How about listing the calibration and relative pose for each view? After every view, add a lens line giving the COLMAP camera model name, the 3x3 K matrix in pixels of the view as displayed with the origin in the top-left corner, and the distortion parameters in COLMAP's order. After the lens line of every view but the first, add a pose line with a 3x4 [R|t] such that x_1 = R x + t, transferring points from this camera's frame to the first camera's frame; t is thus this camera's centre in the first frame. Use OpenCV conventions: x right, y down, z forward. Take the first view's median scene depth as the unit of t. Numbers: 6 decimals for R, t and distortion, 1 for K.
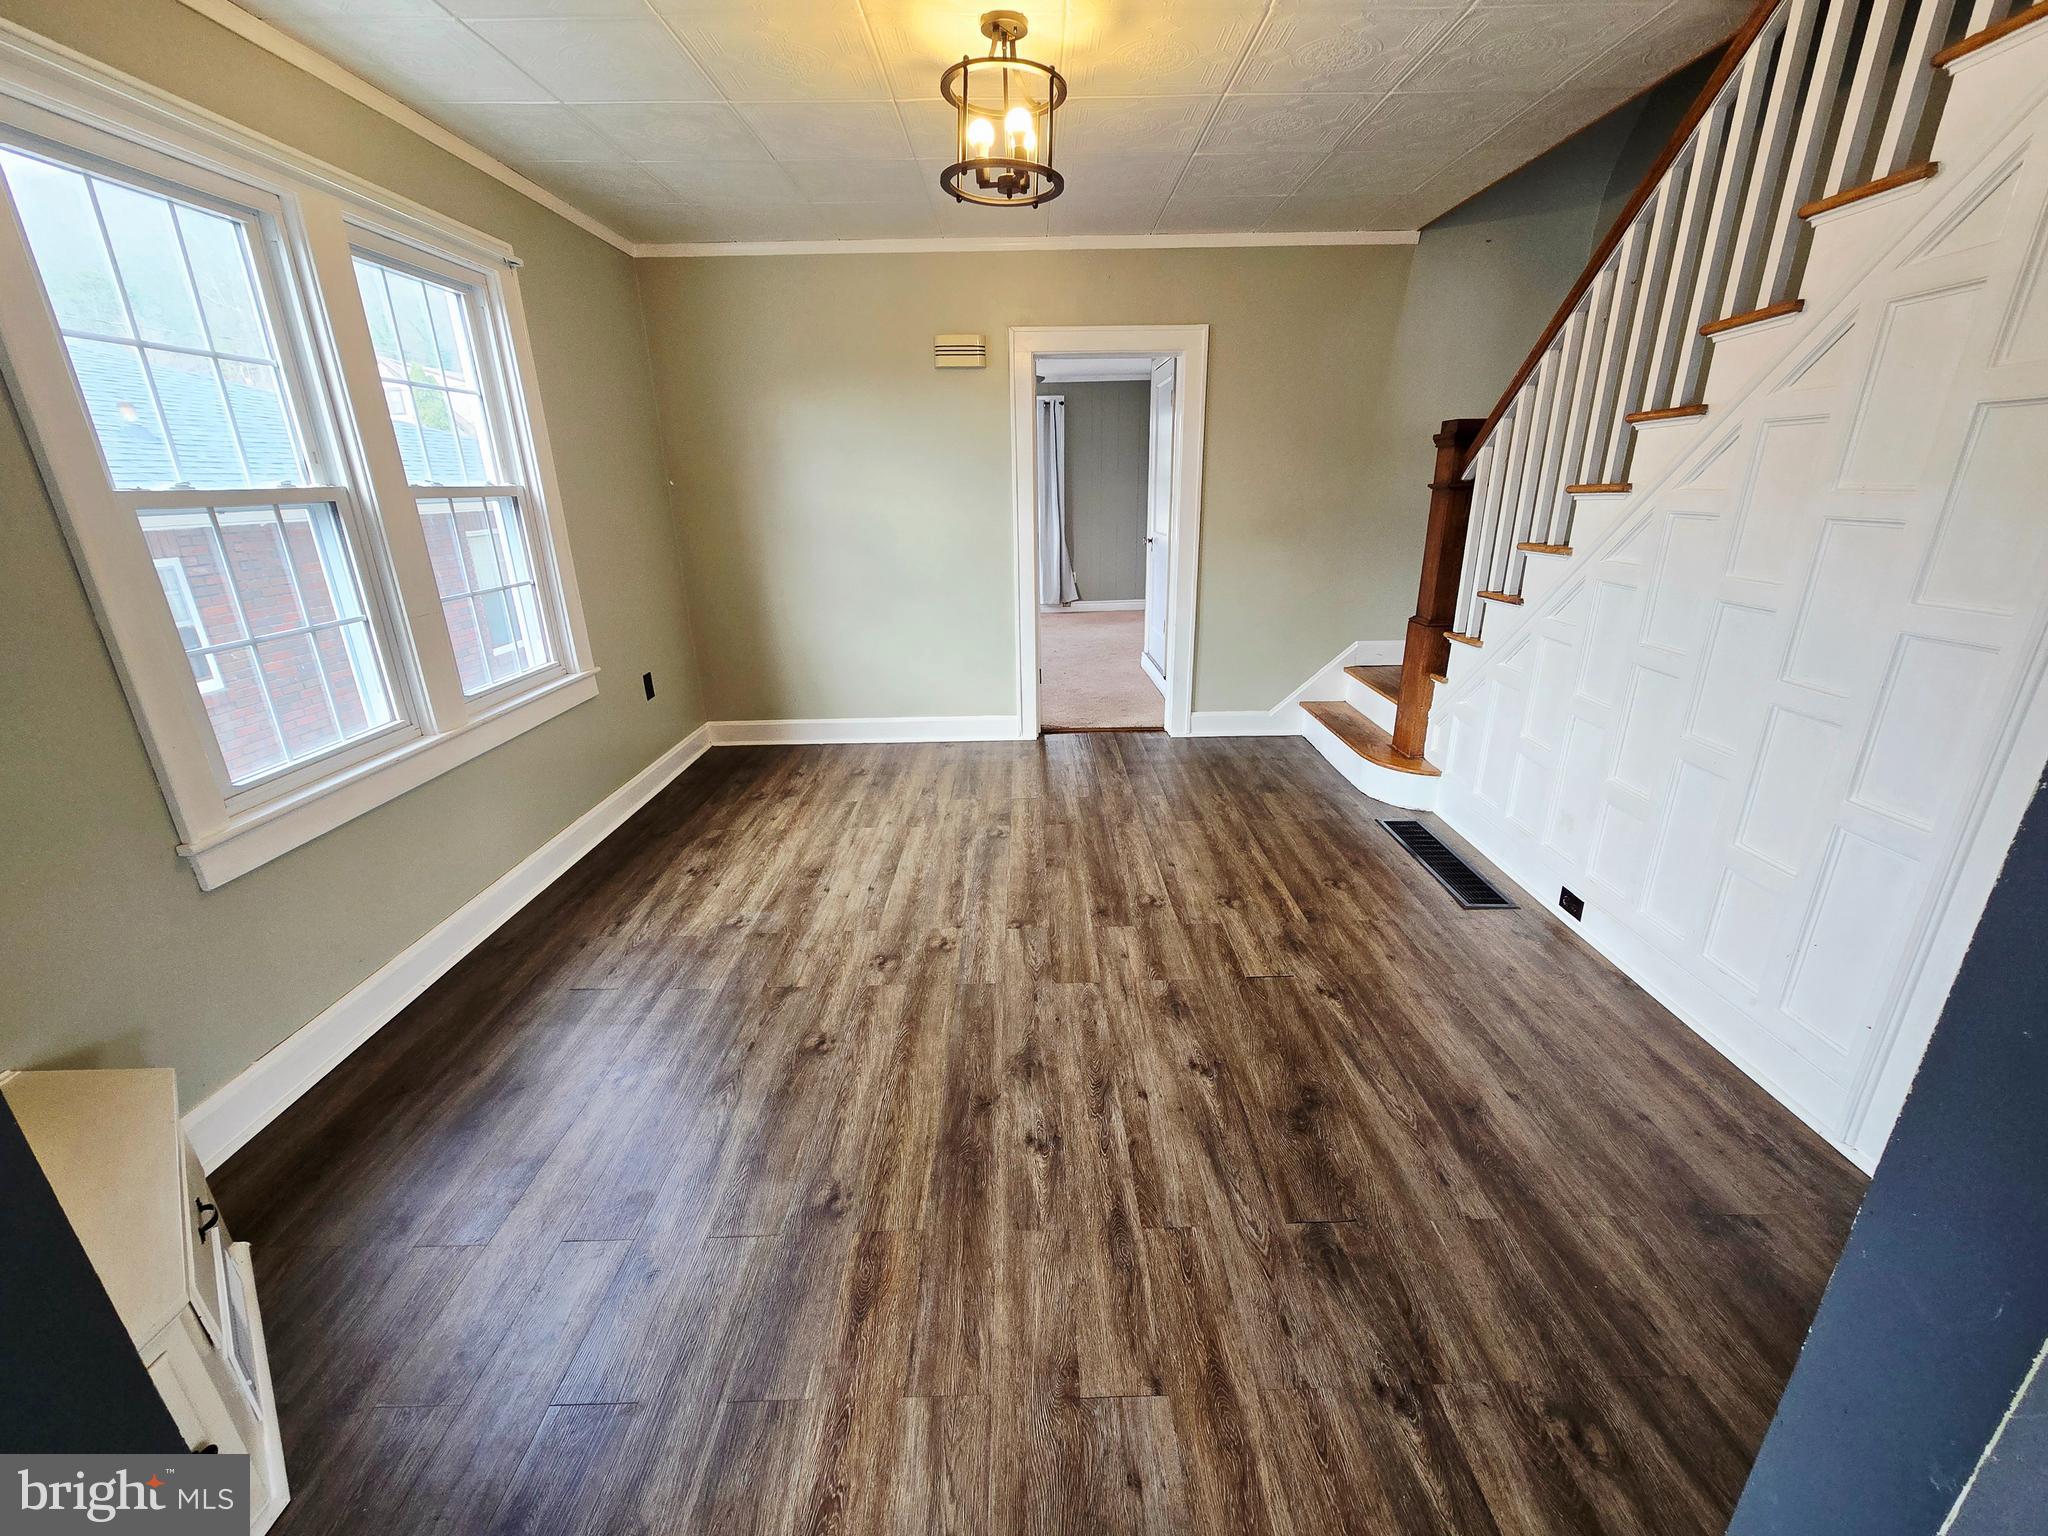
lens RADIAL K [[834.1, 0, 1030.1], [0, 834.1, 770.7], [0, 0, 1]] dist [0.000887, -0.000470]
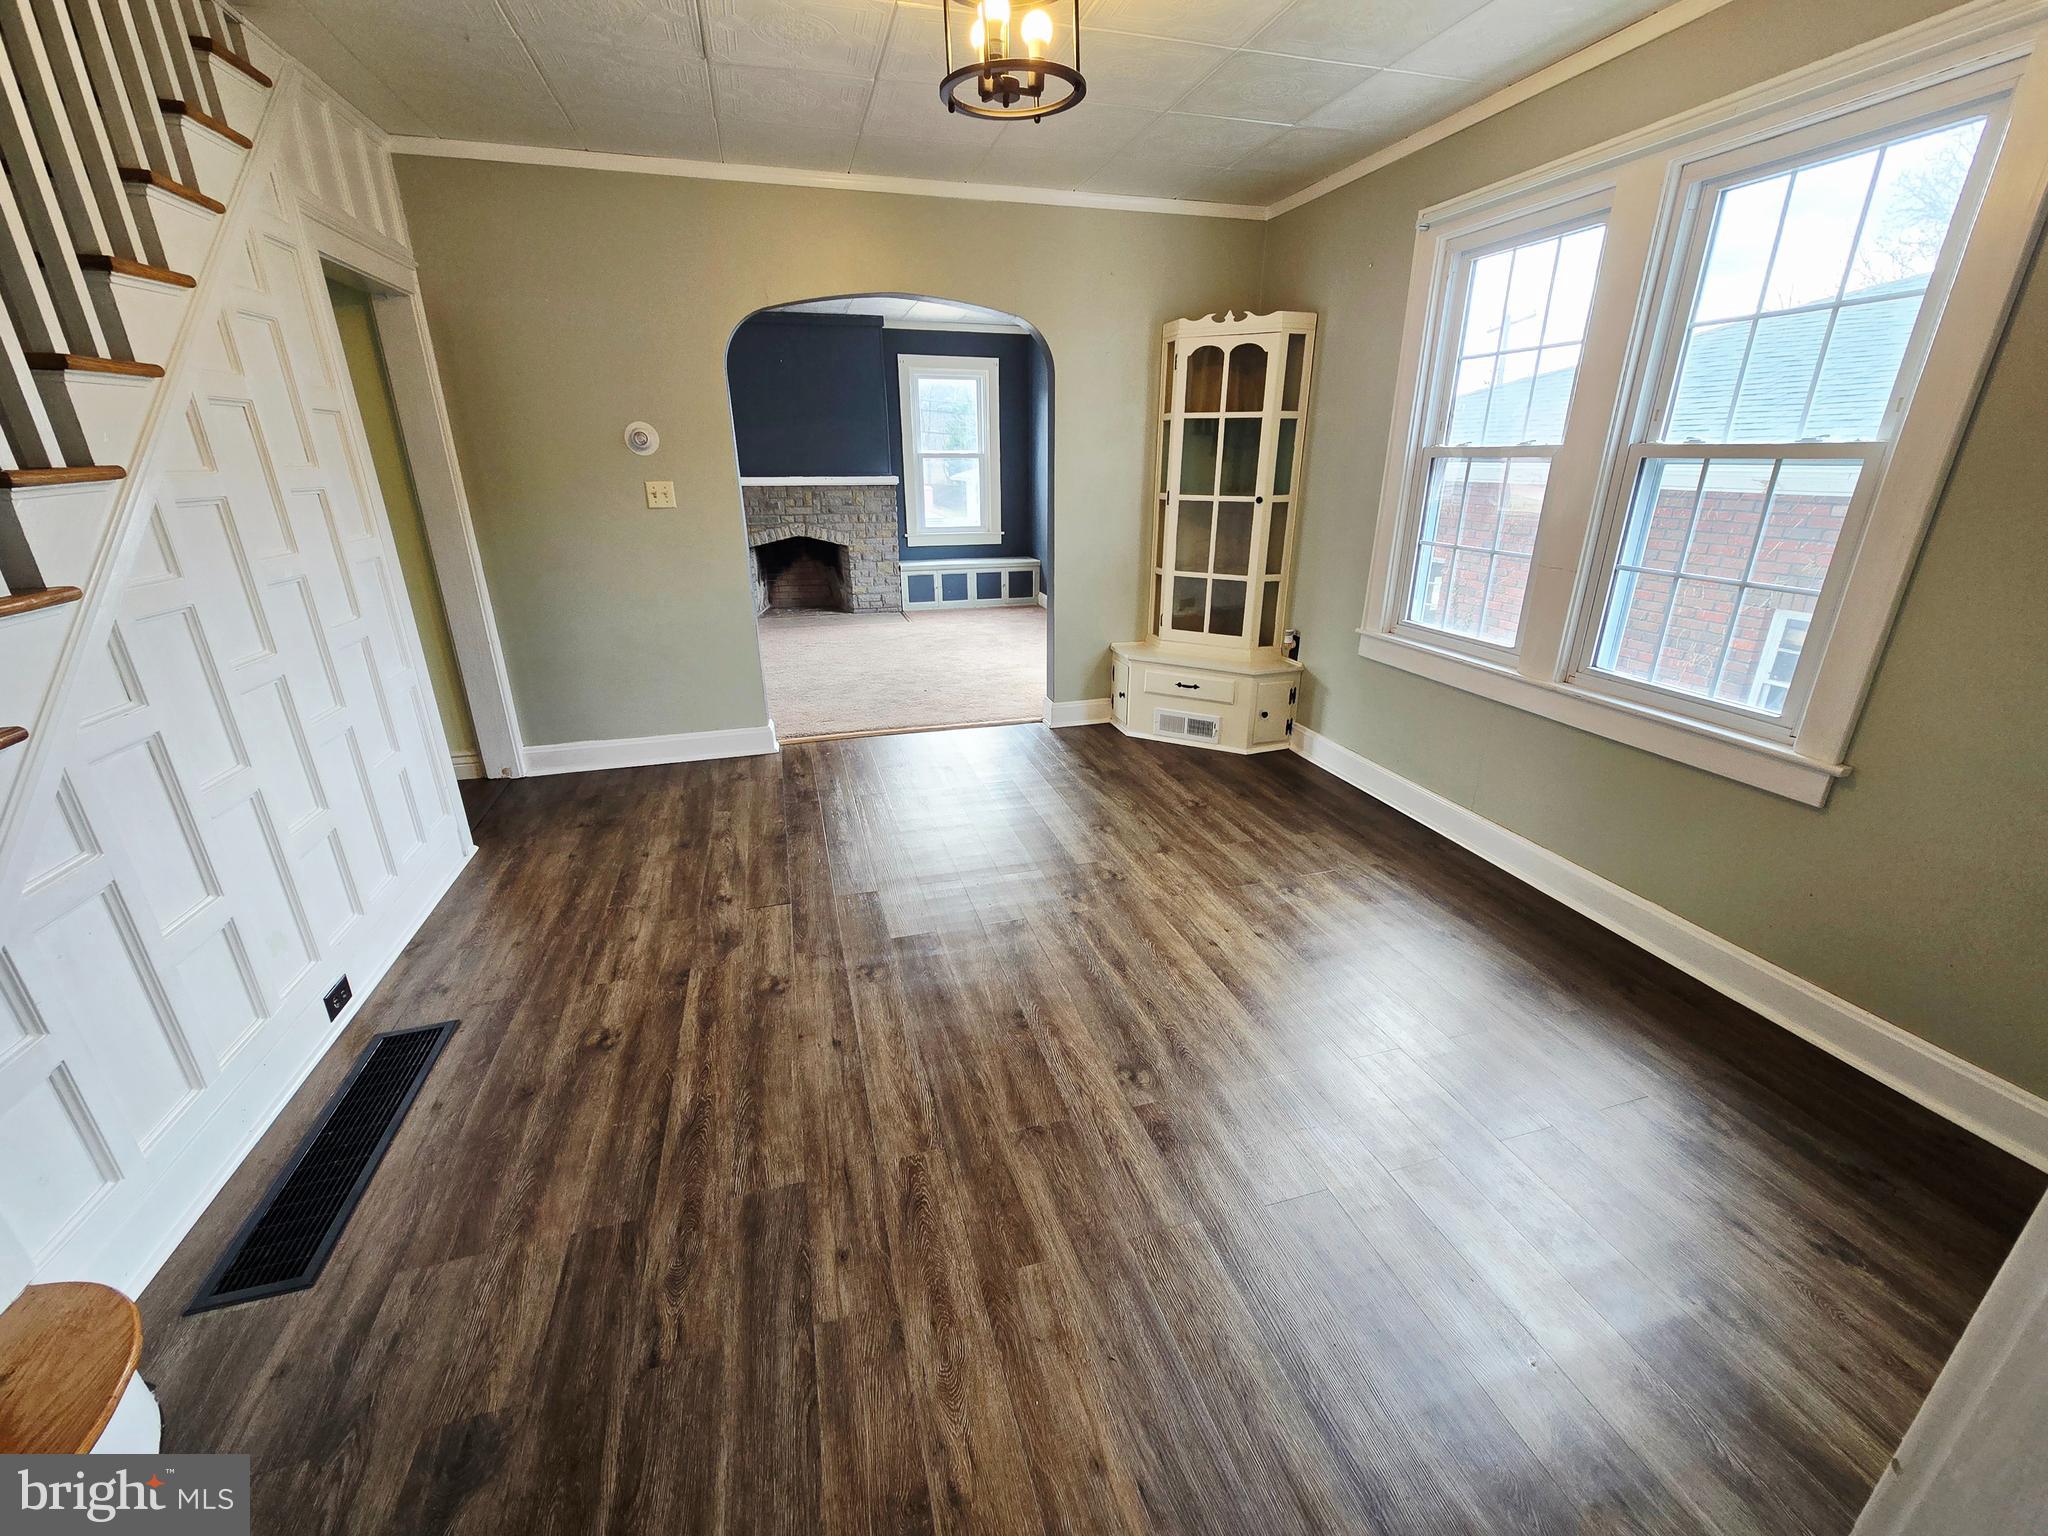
lens RADIAL K [[834.1, 0, 1030.1], [0, 834.1, 770.7], [0, 0, 1]] dist [0.000887, -0.000470]
pose [[-0.961006, 0.113118, -0.252333, 0.186965], [-0.075146, 0.771337, 0.631975, -0.541207], [0.266122, 0.626293, -0.732759, 1.572902]]
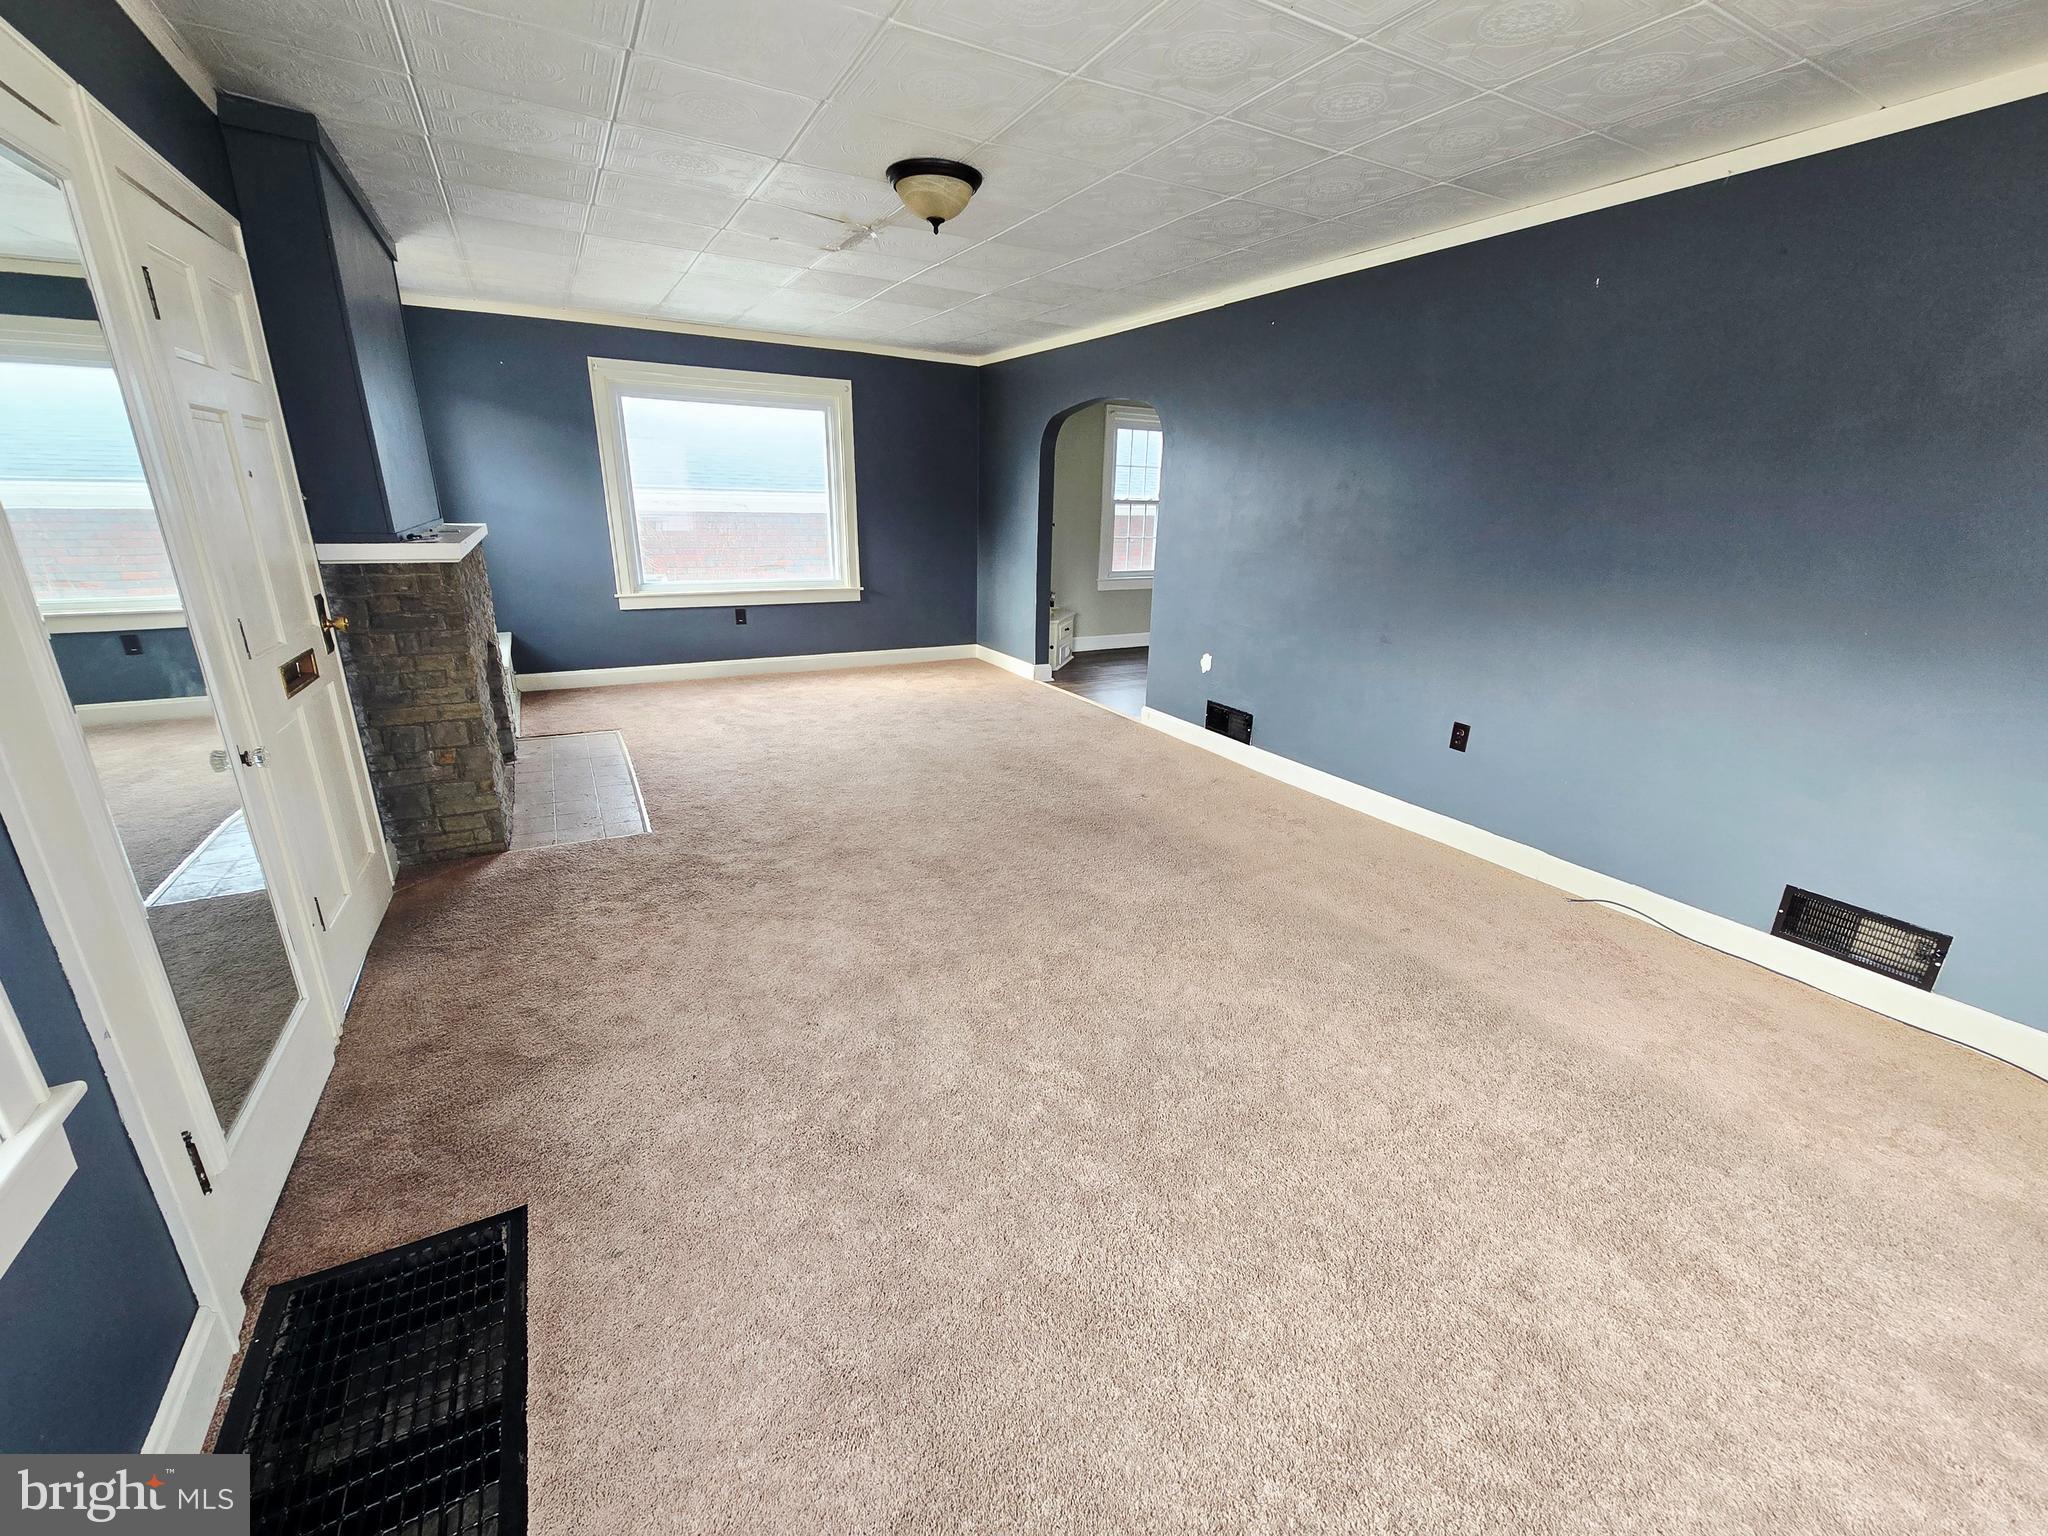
lens RADIAL K [[834.1, 0, 1030.1], [0, 834.1, 770.7], [0, 0, 1]] dist [0.000887, -0.000470]
pose [[0.460361, 0.295329, -0.837167, 1.804620], [-0.308890, 0.937401, 0.160830, 0.281174], [0.832259, 0.184553, 0.522767, -0.909603]]
